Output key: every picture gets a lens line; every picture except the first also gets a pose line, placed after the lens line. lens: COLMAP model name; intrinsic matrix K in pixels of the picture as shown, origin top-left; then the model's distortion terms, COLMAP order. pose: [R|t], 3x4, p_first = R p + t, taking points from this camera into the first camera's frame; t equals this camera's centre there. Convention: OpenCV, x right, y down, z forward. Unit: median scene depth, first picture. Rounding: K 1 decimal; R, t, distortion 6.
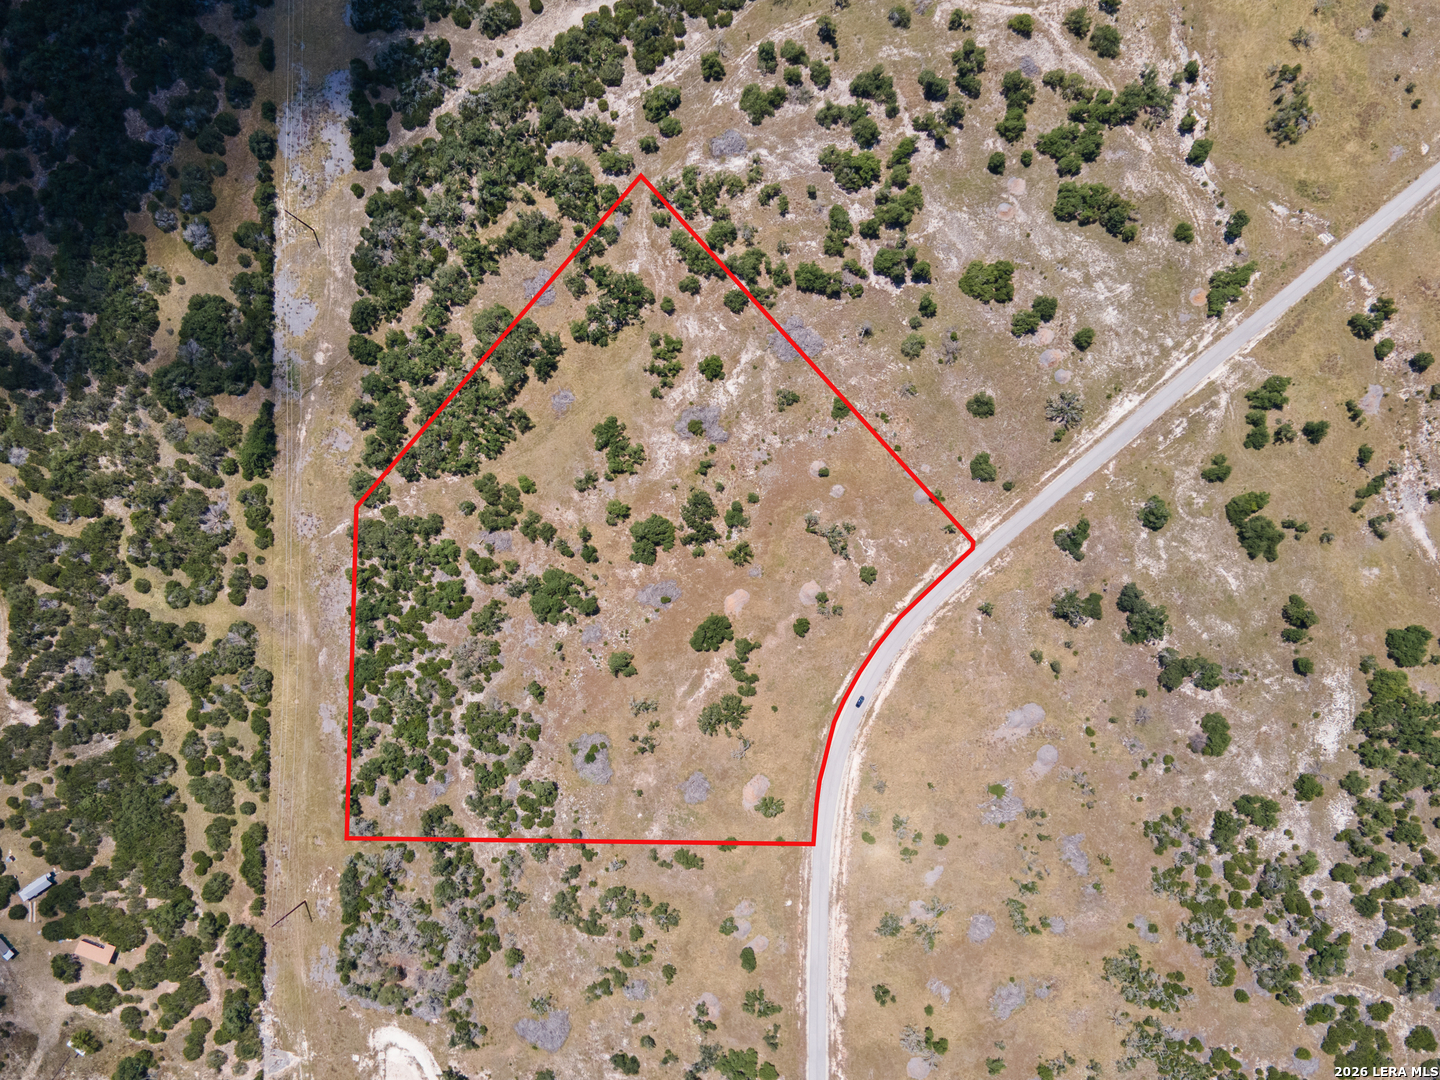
lens RADIAL K [[1064.6, 0, 700.6], [0, 1064.6, 539.2], [0, 0, 1]] dist [0.029765, 0.033935]
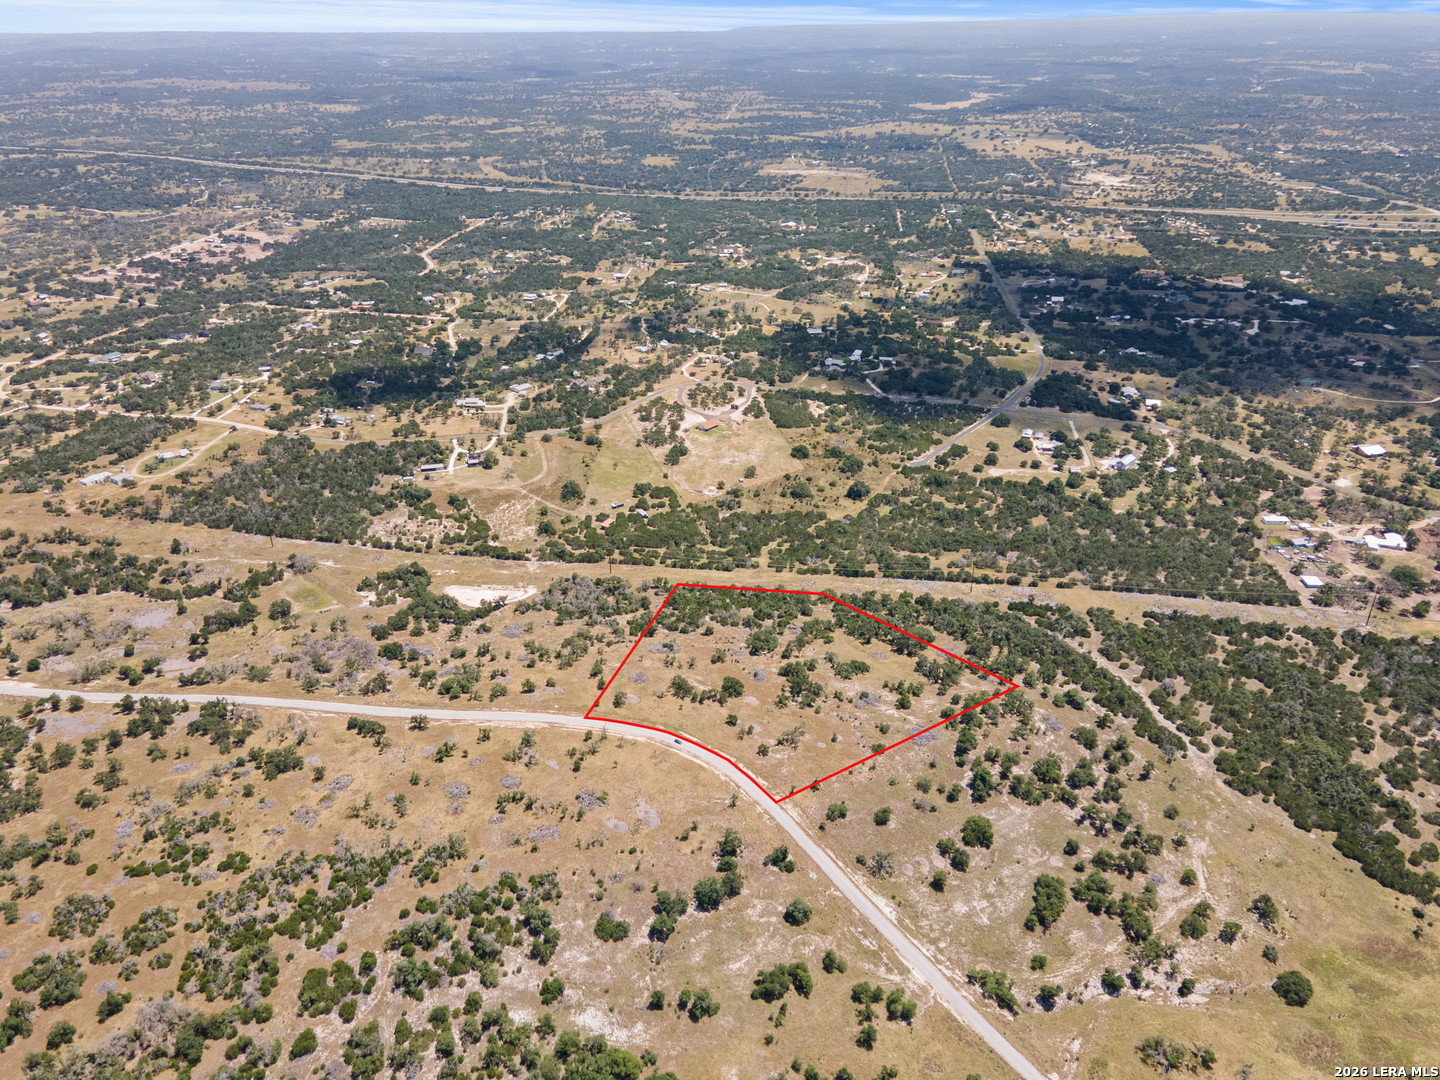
lens RADIAL K [[1064.6, 0, 700.6], [0, 1064.6, 539.2], [0, 0, 1]] dist [0.029765, 0.033935]
pose [[-0.119196, 0.482866, -0.867544, 1.262468], [-0.992832, -0.050242, 0.108445, -0.024275], [0.008777, 0.874252, 0.485394, 0.034253]]
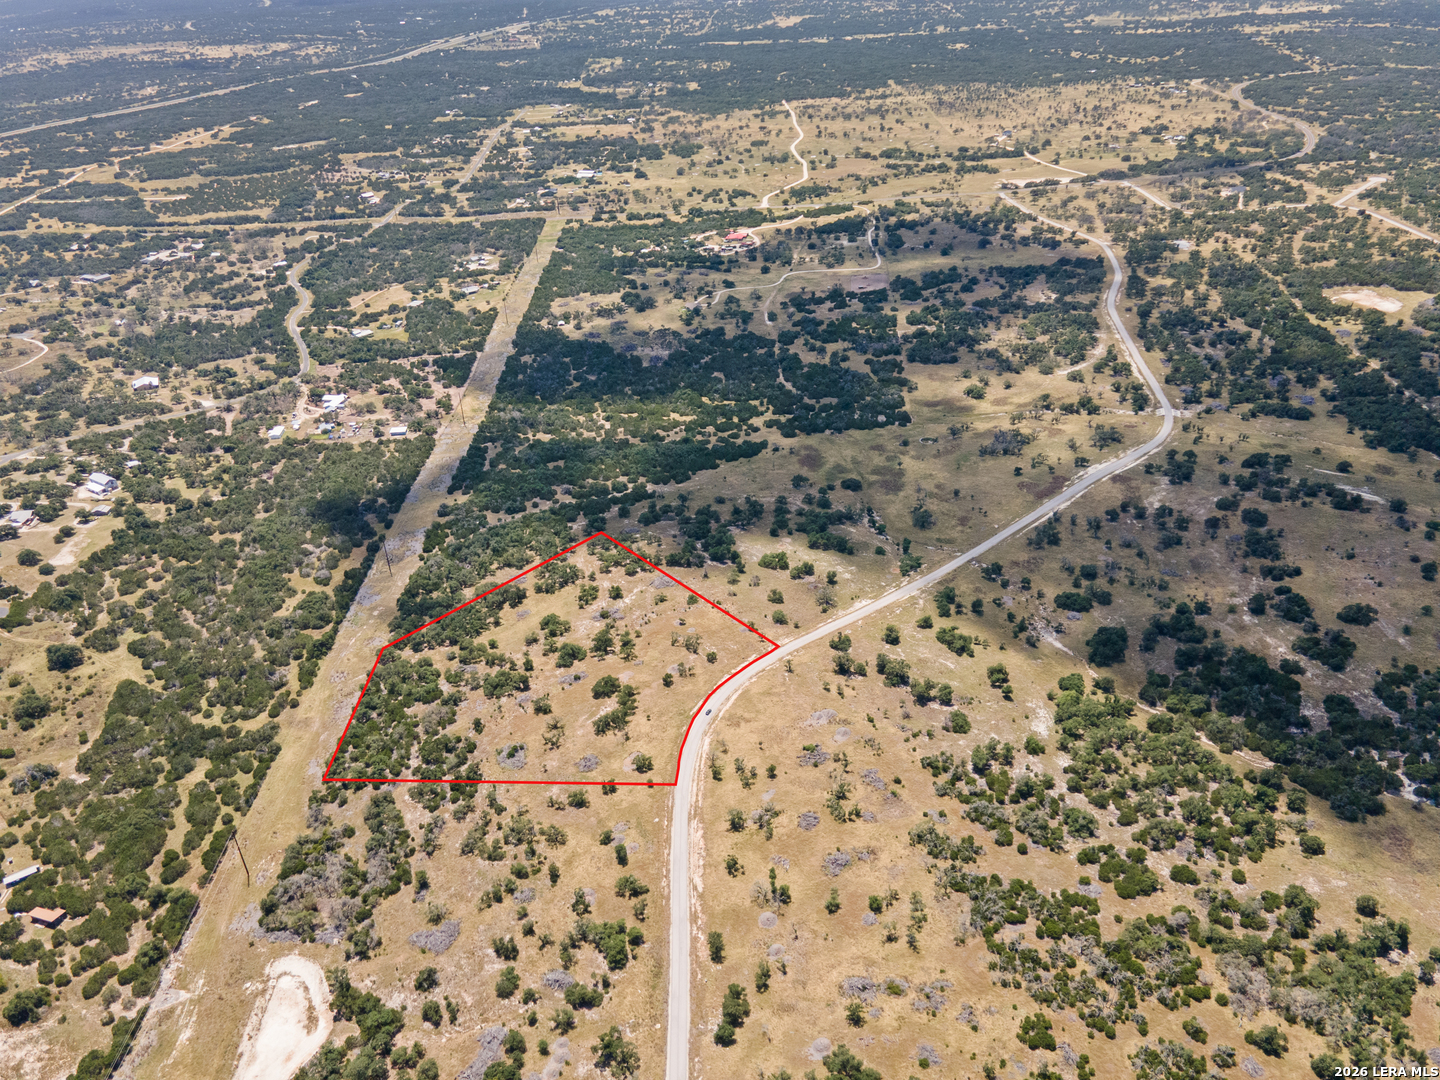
lens RADIAL K [[1056.7, 0, 720.0], [0, 1056.7, 540.0], [0, 0, 1]] dist [0.035433, 0.011510]
pose [[0.999242, -0.009985, 0.037616, 0.111203], [0.037602, 0.497044, -0.866910, 1.227524], [-0.010040, 0.867668, 0.497043, 0.099206]]
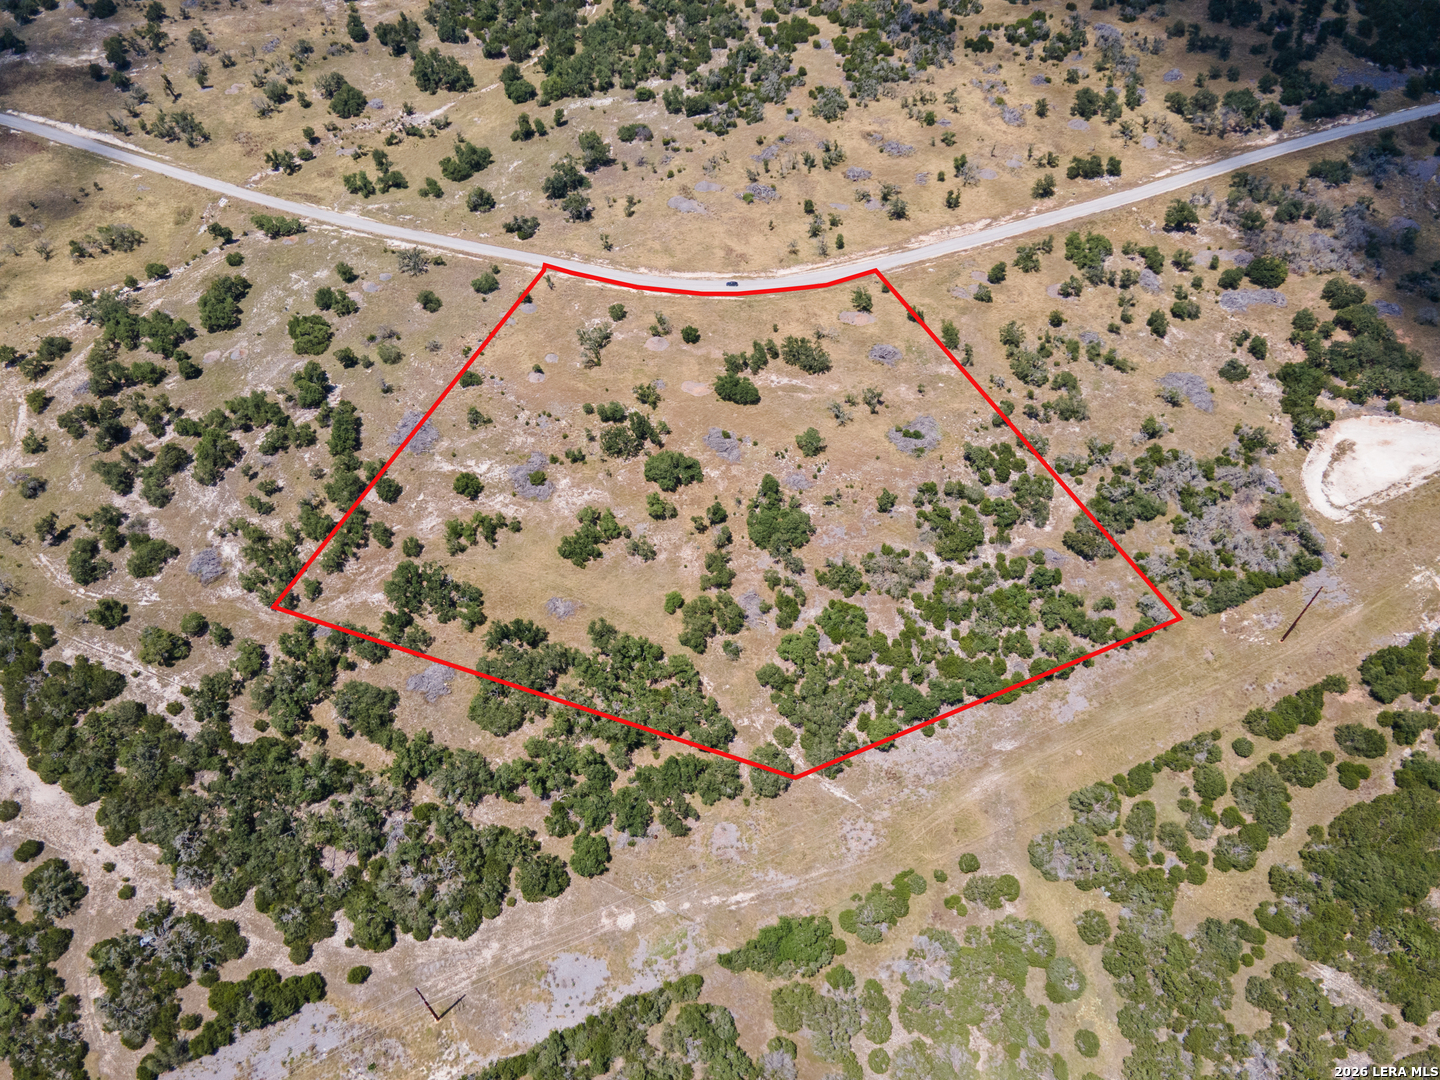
lens RADIAL K [[1037.2, 0, 715.3], [0, 1037.2, 546.8], [0, 0, 1]] dist [0.021054, 0.050728]
pose [[-0.425978, -0.673394, 0.604221, -0.625938], [0.903995, -0.343781, 0.254182, -0.208878], [0.036555, 0.654488, 0.755188, 0.380811]]
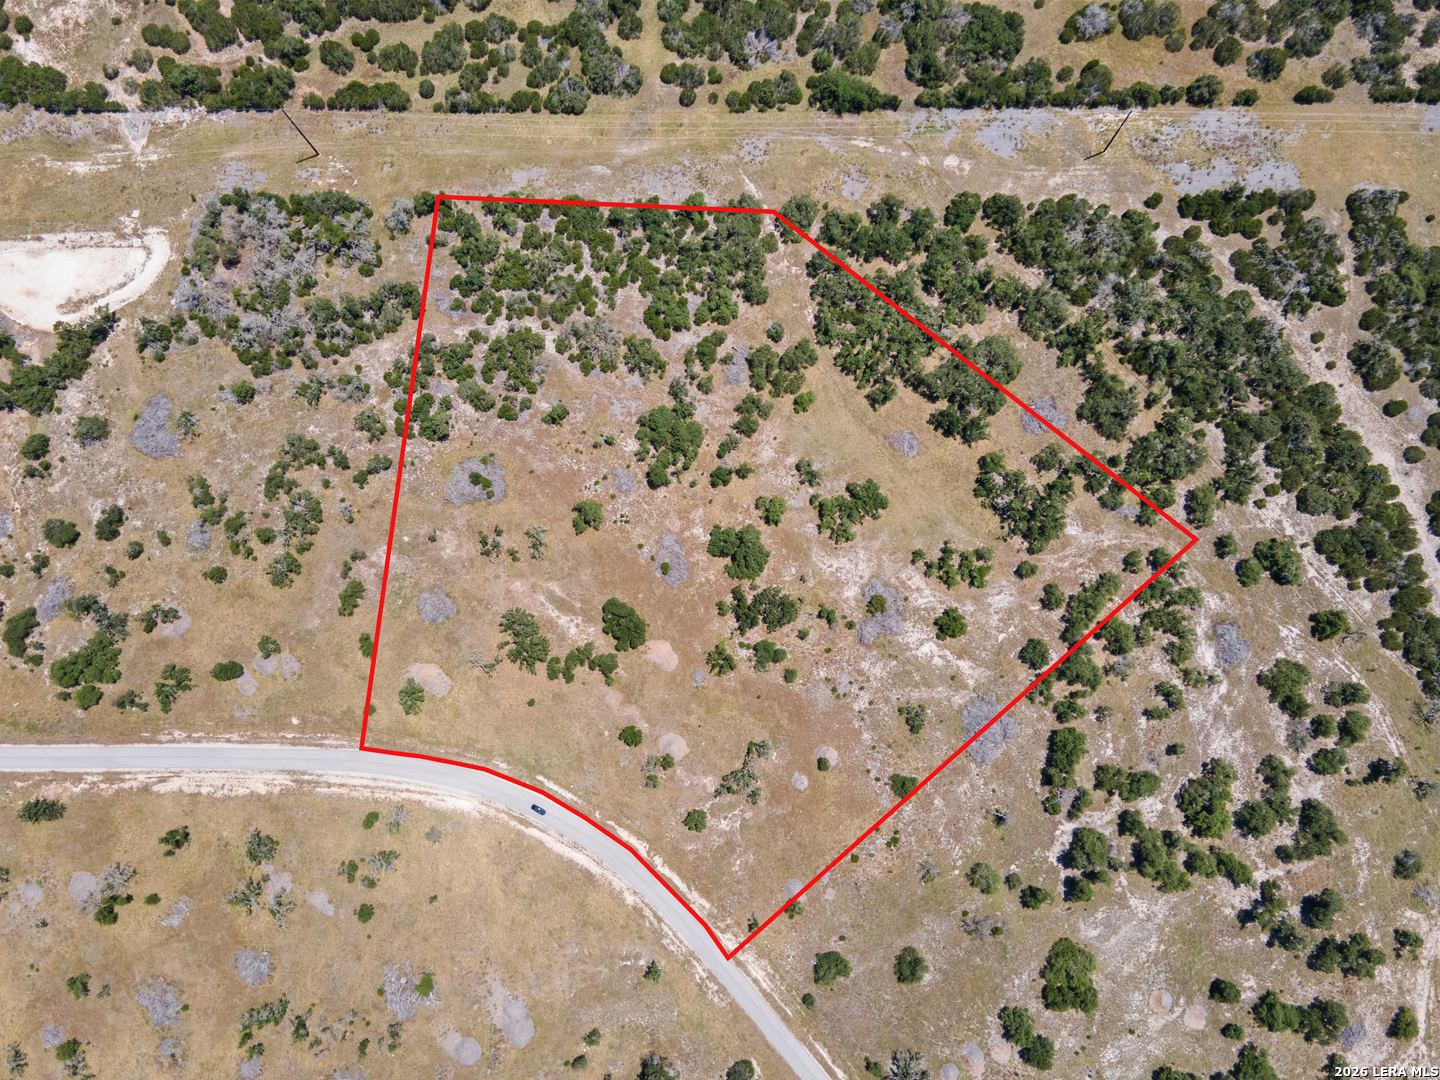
lens RADIAL K [[1056.7, 0, 720.0], [0, 1056.7, 540.0], [0, 0, 1]] dist [0.035433, 0.011510]
pose [[0.003048, 0.996815, -0.079686, 0.010167], [-0.999673, 0.005061, 0.025061, -0.005524], [0.025385, 0.079584, 0.996505, 0.184636]]
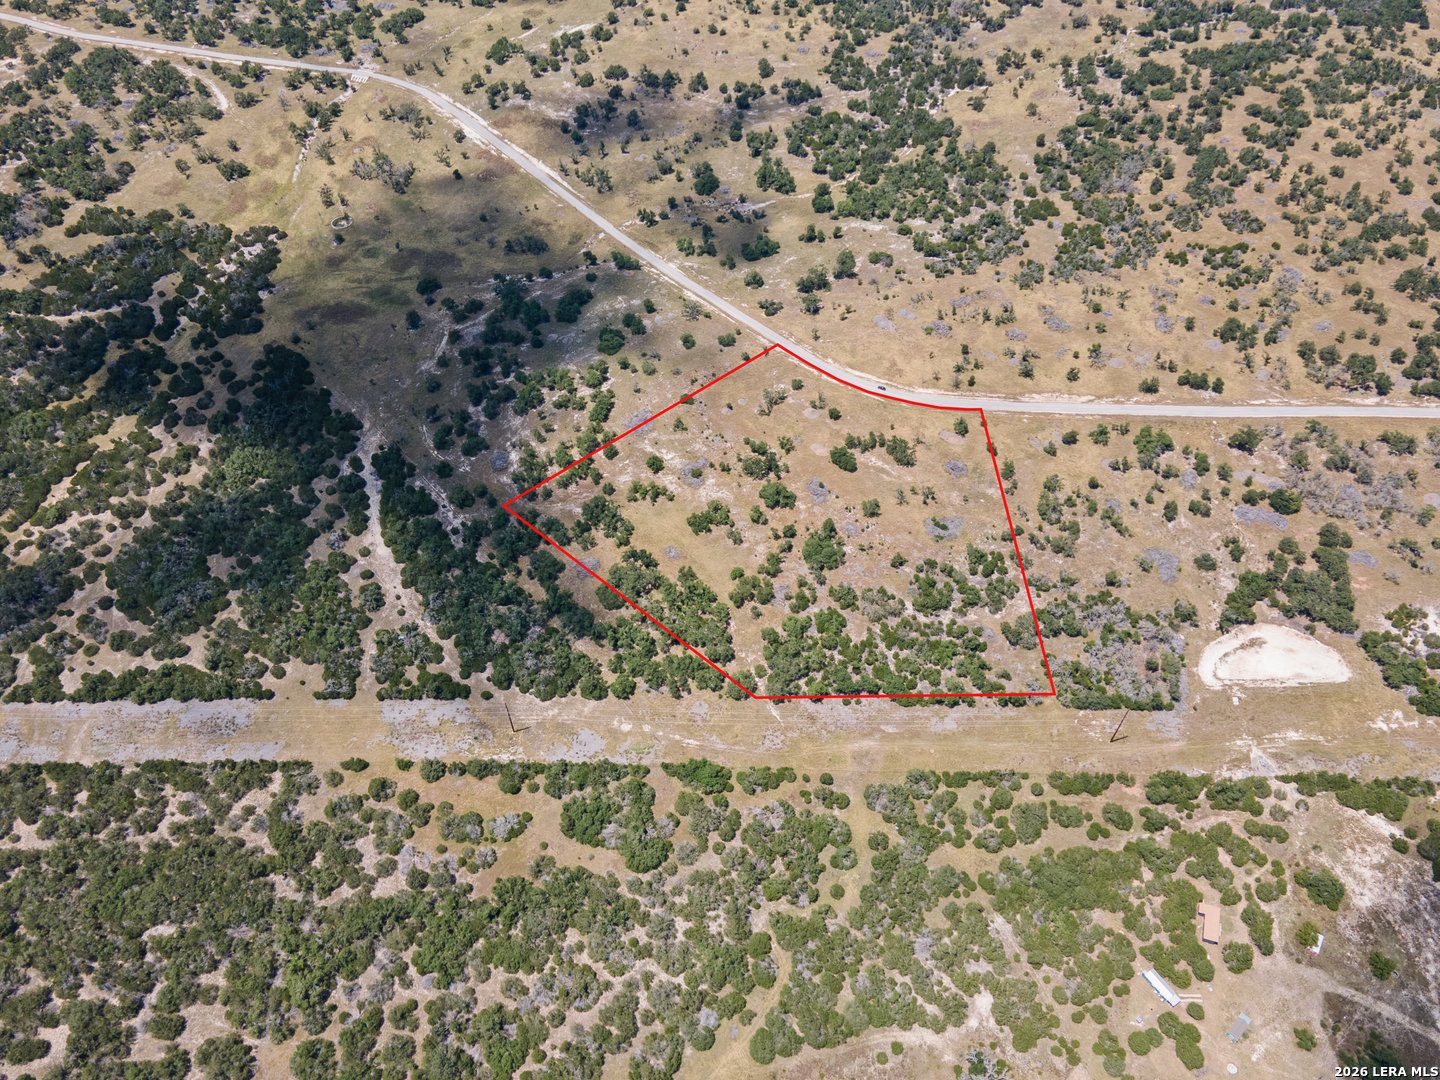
lens RADIAL K [[1056.7, 0, 720.0], [0, 1056.7, 540.0], [0, 0, 1]] dist [0.035433, 0.011510]
pose [[0.007563, -0.736664, 0.676217, -0.996072], [0.999765, -0.008184, -0.020098, -0.046255], [0.020339, 0.676210, 0.736428, 0.037356]]
